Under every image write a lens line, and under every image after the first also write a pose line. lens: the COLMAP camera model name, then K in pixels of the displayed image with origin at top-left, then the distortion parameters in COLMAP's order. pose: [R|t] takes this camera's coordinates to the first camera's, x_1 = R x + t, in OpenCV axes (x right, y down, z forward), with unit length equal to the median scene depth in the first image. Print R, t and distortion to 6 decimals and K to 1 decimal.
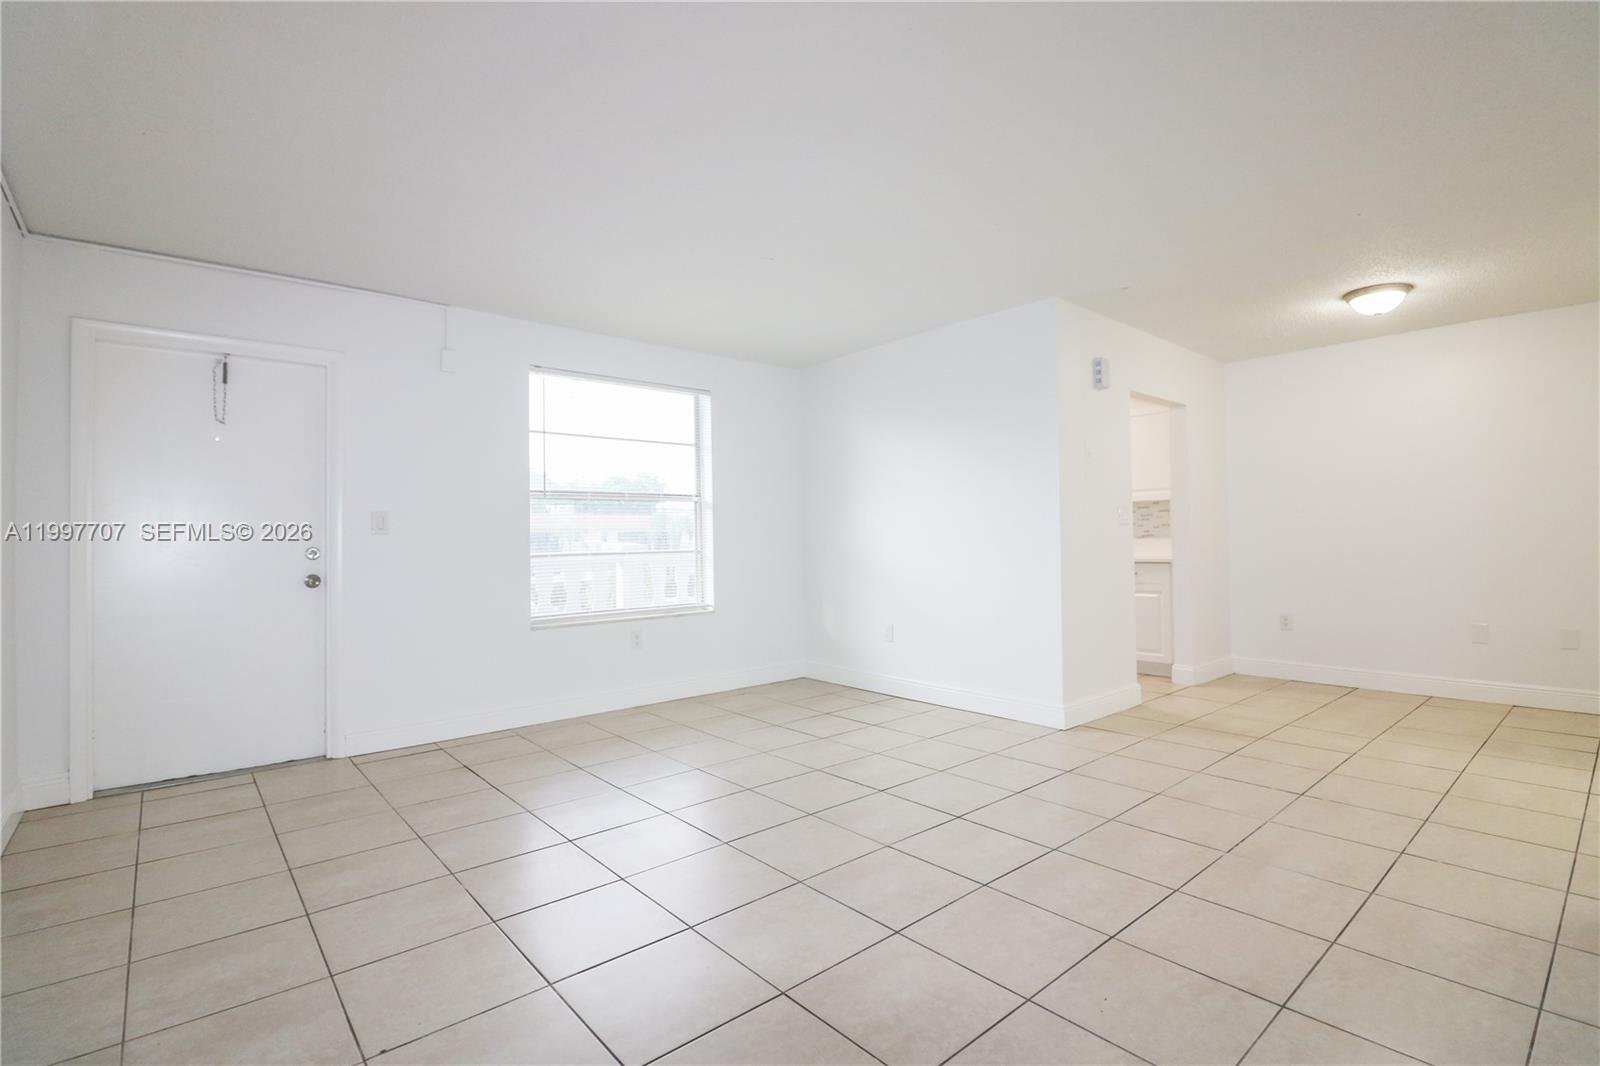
lens RADIAL K [[741.6, 0, 795.9], [0, 741.6, 523.7], [0, 0, 1]] dist [-0.019219, -0.000674]
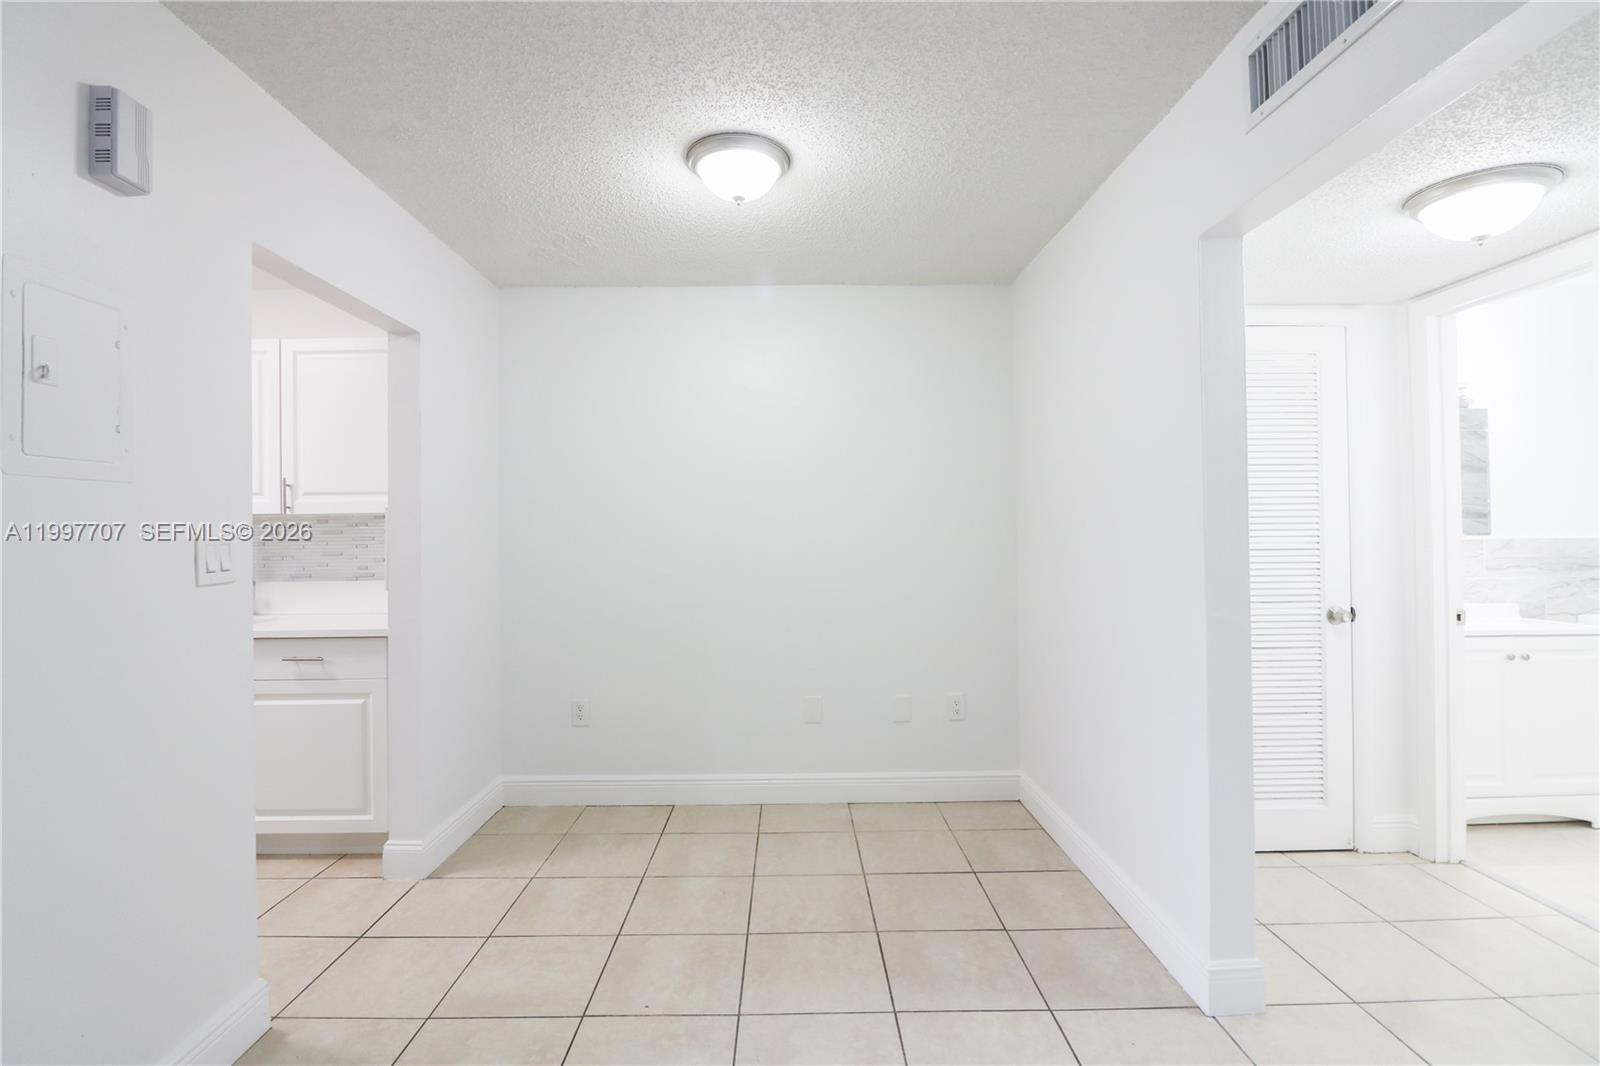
lens RADIAL K [[741.6, 0, 795.9], [0, 741.6, 523.7], [0, 0, 1]] dist [-0.019219, -0.000674]
pose [[0.646517, 0.019622, 0.762647, 0.363038], [-0.015051, 0.999803, -0.012965, -0.028676], [-0.762751, -0.003097, 0.646684, 0.546698]]
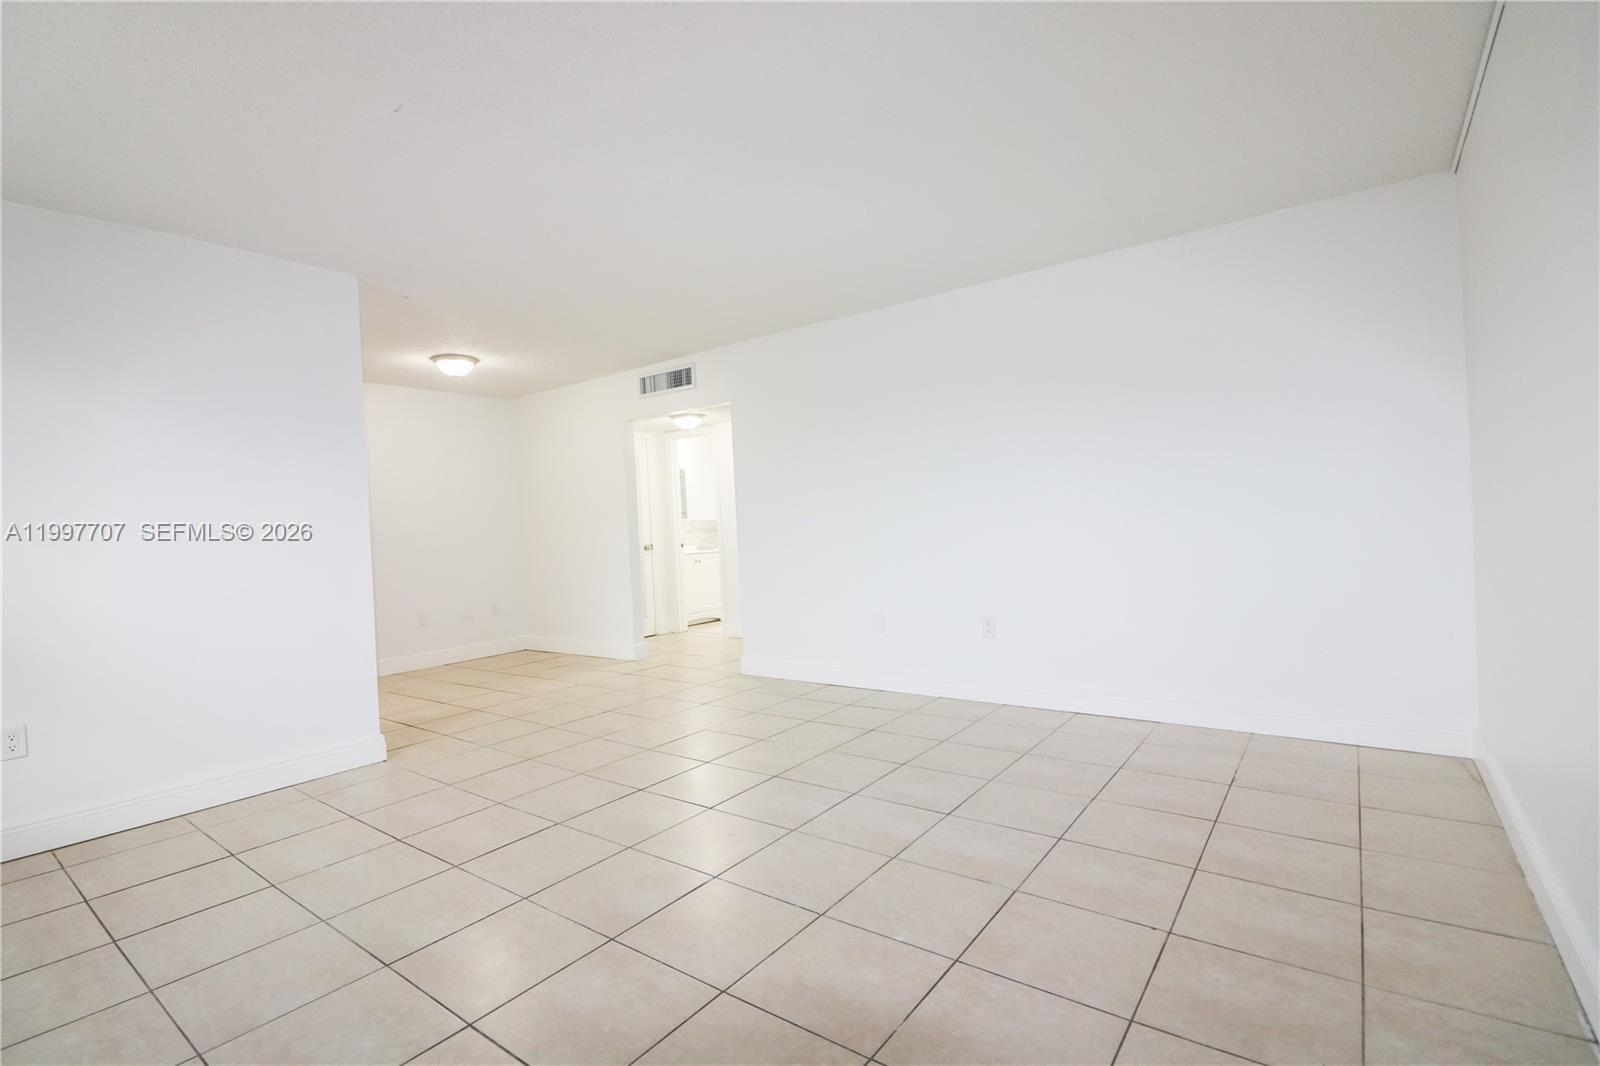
lens RADIAL K [[741.6, 0, 795.9], [0, 741.6, 523.7], [0, 0, 1]] dist [-0.019219, -0.000674]
pose [[-0.217426, 0.029388, 0.975634, -0.561361], [0.039270, 0.999001, -0.021340, 0.028532], [-0.975286, 0.033673, -0.218363, 0.634609]]
